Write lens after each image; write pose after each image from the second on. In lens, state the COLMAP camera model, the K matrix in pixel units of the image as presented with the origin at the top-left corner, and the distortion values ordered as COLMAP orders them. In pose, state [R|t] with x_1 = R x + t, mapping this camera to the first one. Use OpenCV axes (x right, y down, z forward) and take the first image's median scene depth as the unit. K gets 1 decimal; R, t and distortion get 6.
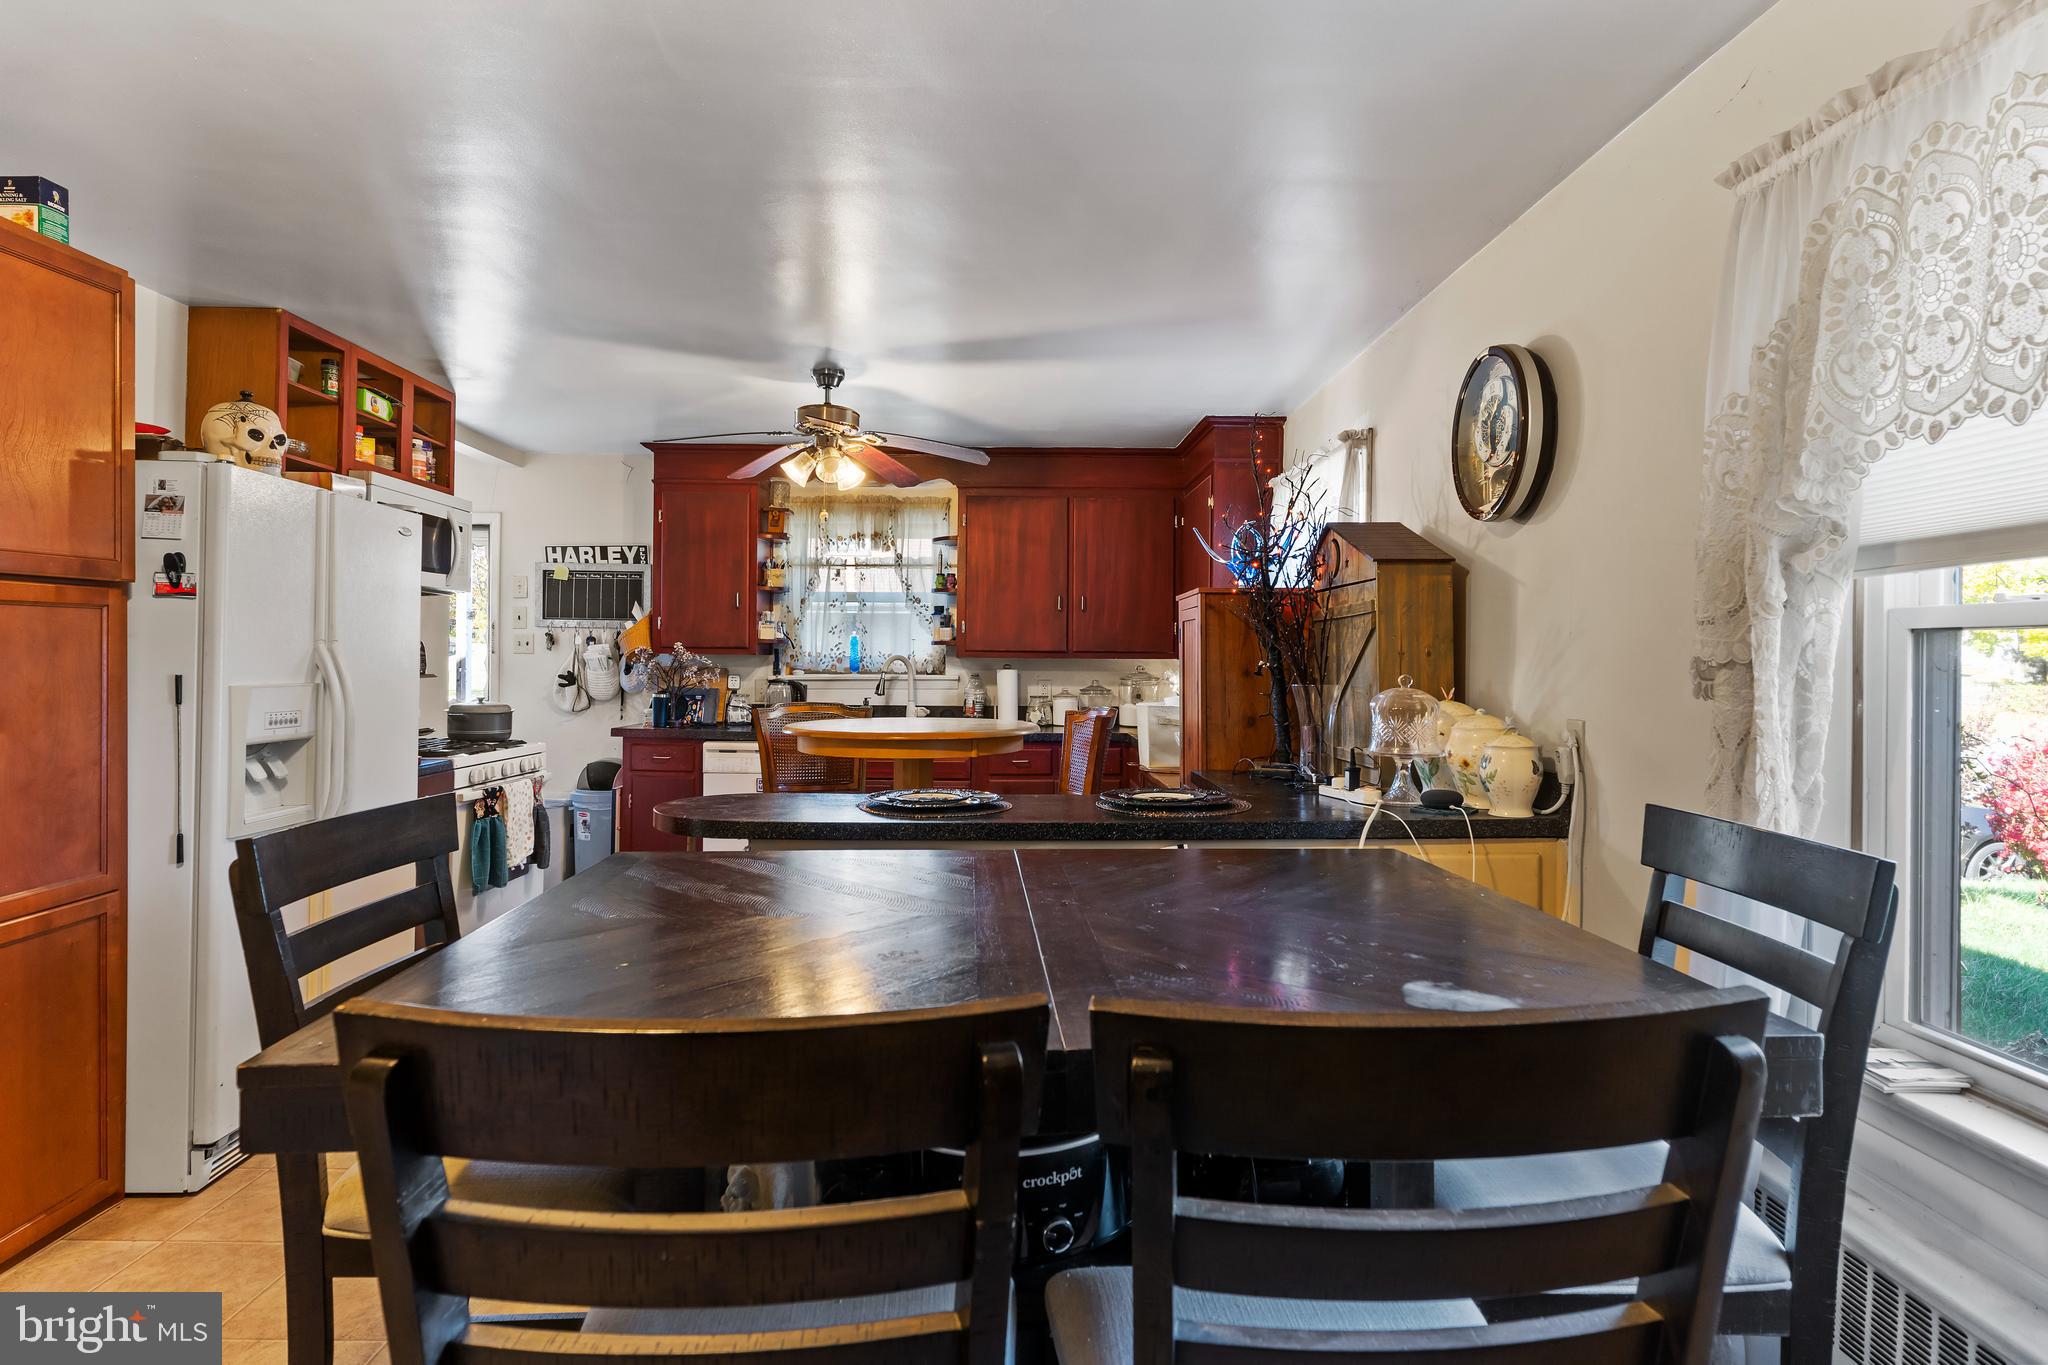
lens RADIAL K [[1050.4, 0, 1016.3], [0, 1050.4, 662.2], [0, 0, 1]] dist [-0.011991, 0.005144]
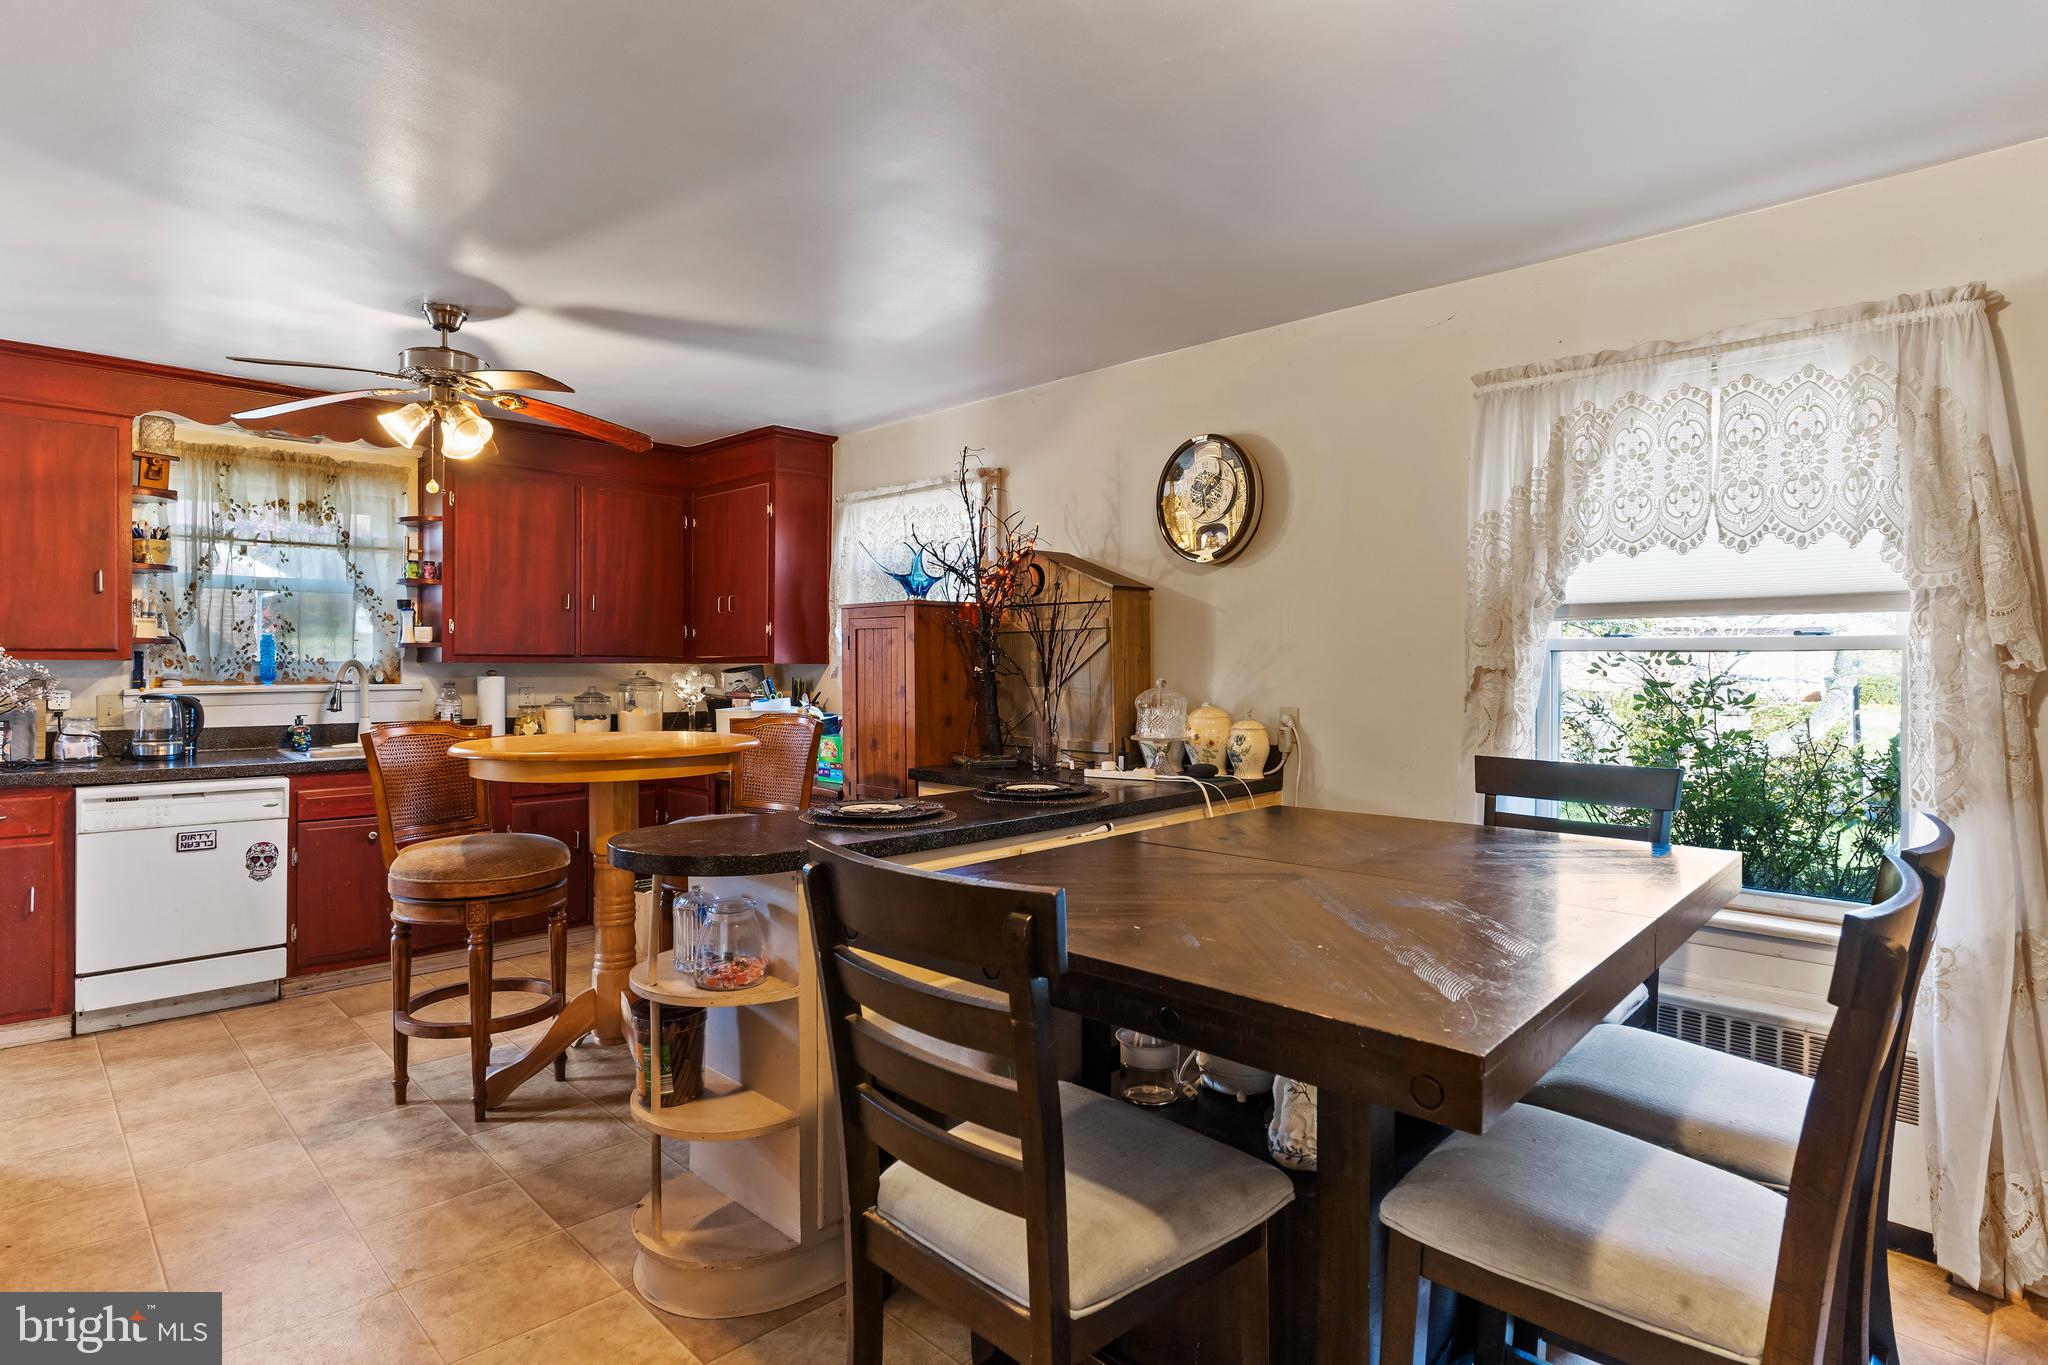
lens RADIAL K [[1050.4, 0, 1009.8], [0, 1050.4, 676.9], [0, 0, 1]] dist [-0.011991, 0.005144]
pose [[0.726095, -0.012995, 0.687472, -0.303205], [0.003462, 0.999878, 0.015243, -0.004618], [-0.687586, -0.008688, 0.726051, 0.087444]]
